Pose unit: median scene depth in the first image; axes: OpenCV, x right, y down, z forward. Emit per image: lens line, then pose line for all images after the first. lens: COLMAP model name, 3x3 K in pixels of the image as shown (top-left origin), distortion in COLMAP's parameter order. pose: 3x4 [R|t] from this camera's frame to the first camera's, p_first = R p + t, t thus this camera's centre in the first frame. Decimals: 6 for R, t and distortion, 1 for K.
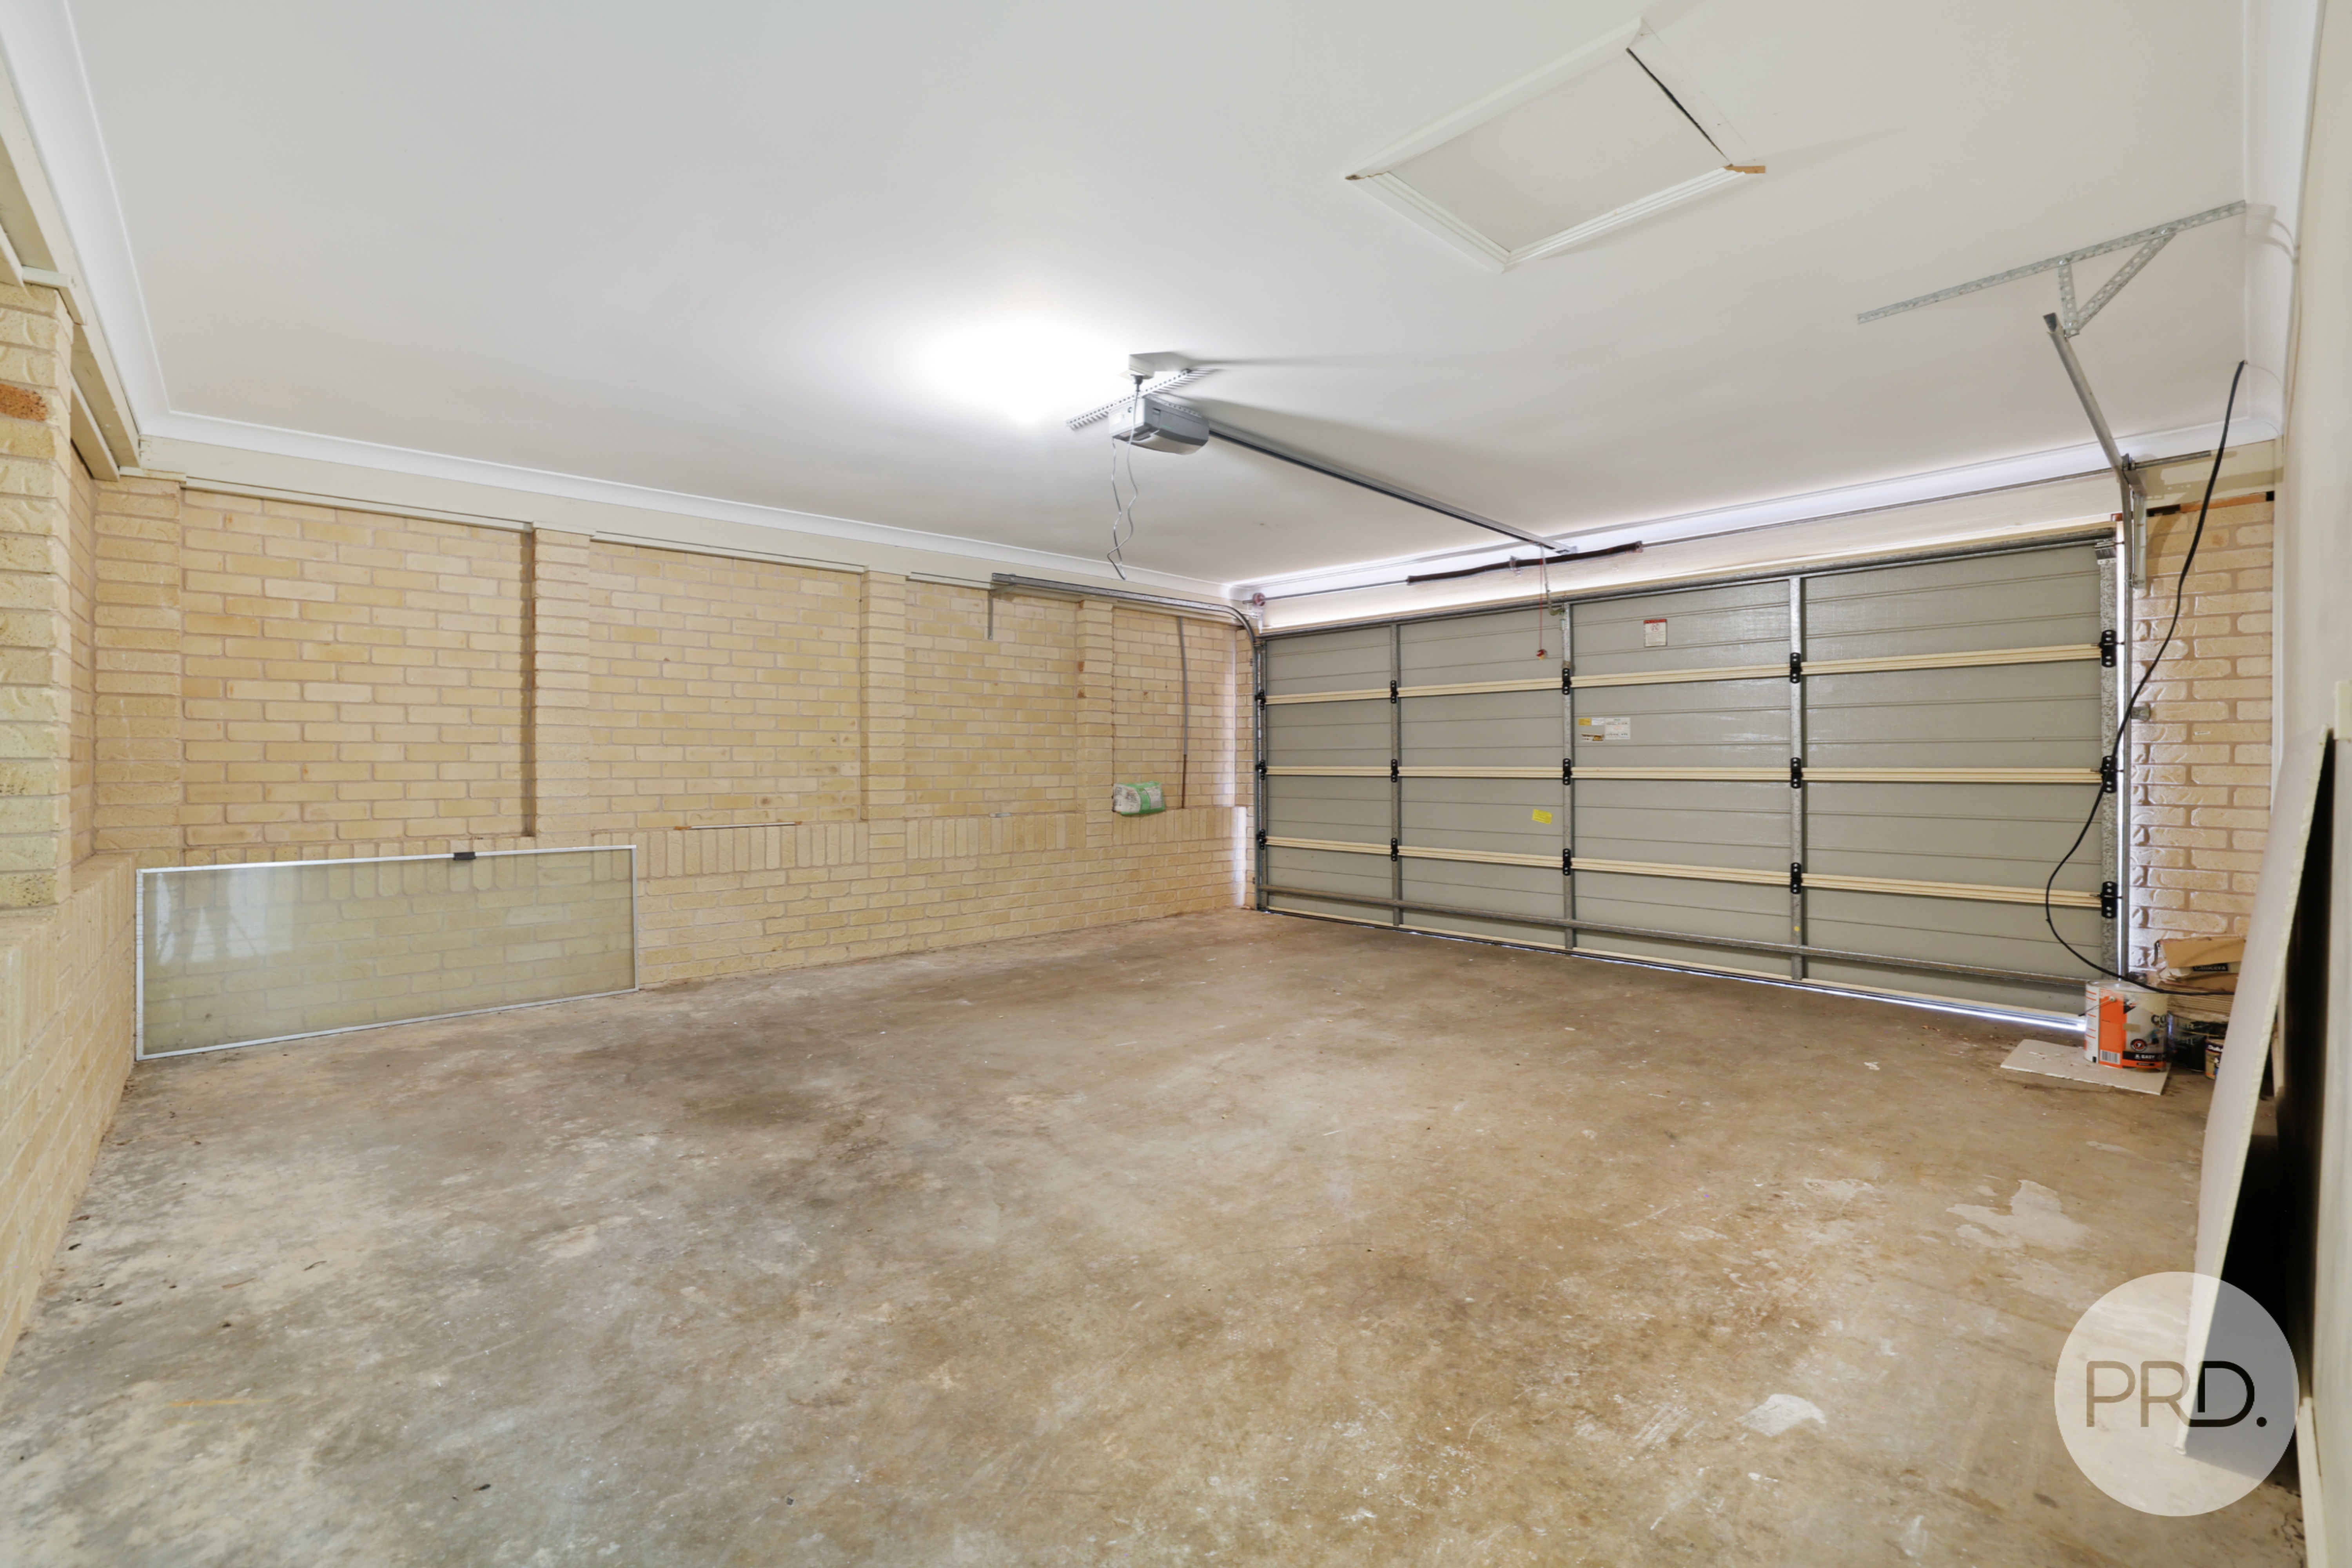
lens RADIAL K [[1017.8, 0, 1166.3], [0, 1017.8, 730.0], [0, 0, 1]] dist [-0.040727, 0.015584]
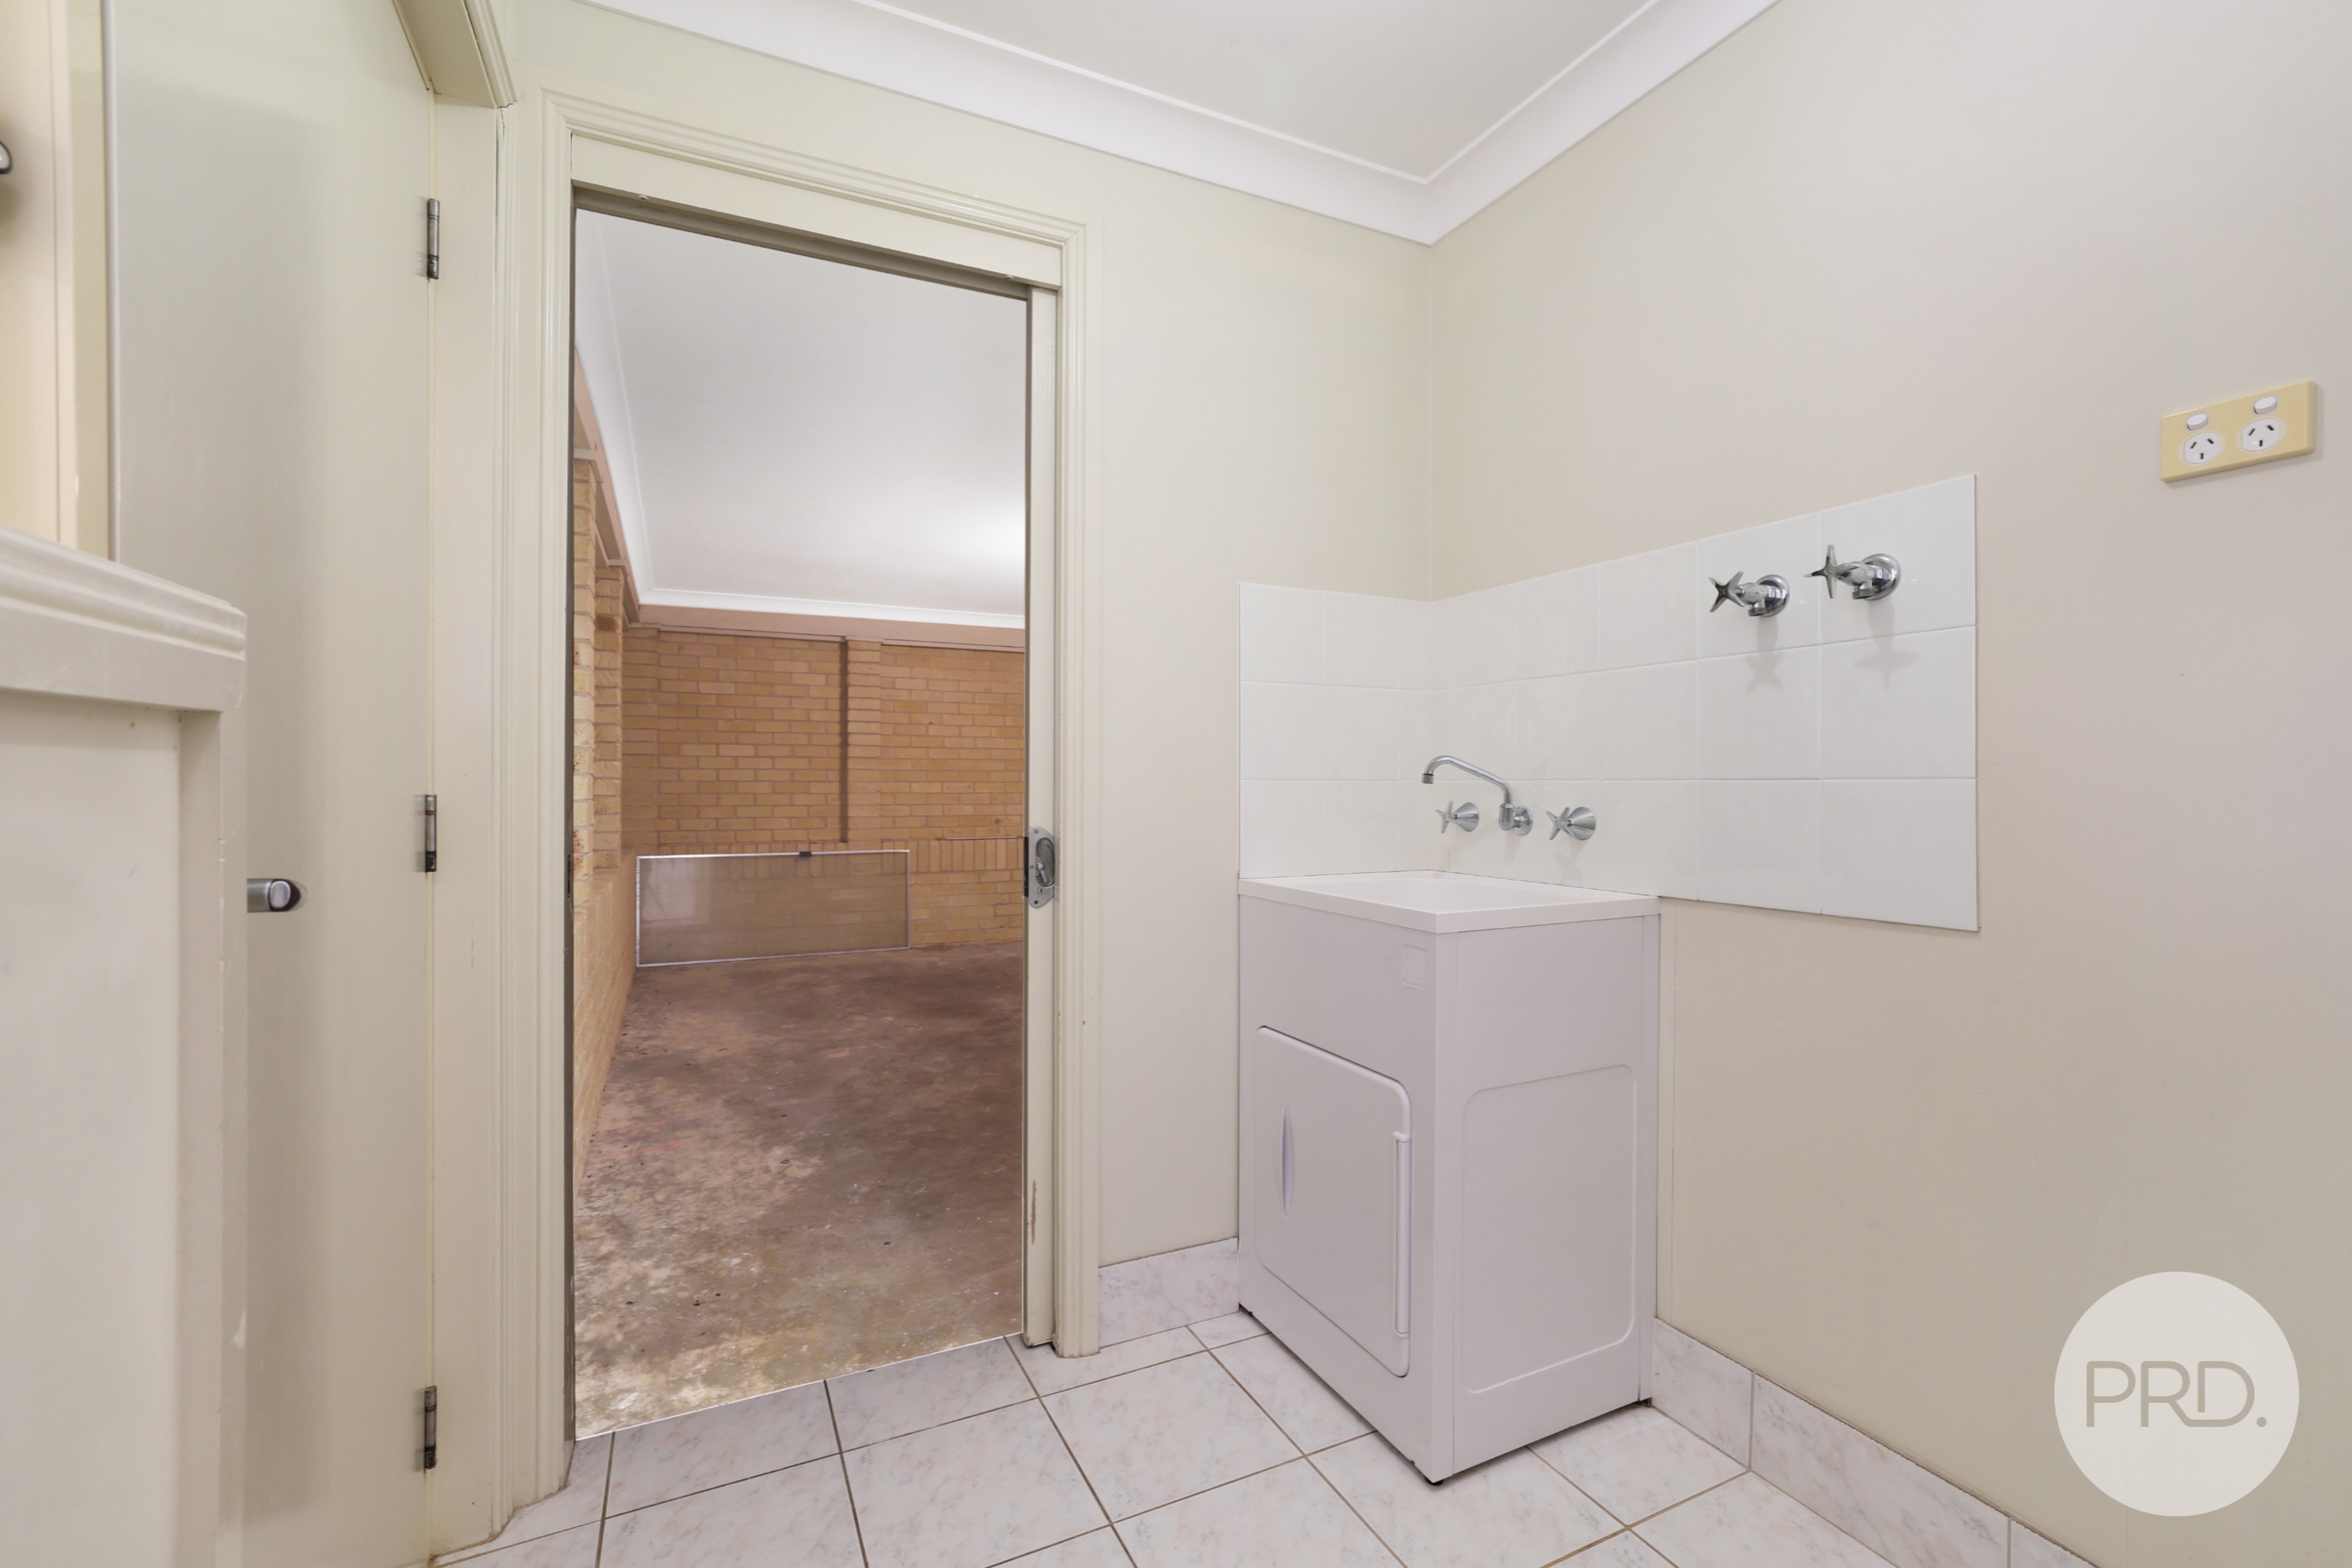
lens RADIAL K [[984.8, 0, 1170.5], [0, 984.8, 736.3], [0, 0, 1]] dist [-0.024644, 0.008076]
pose [[0.961029, -0.011602, -0.276203, 0.275459], [0.005895, 0.999752, -0.021484, -0.021776], [0.276384, 0.019019, 0.960859, -0.322546]]
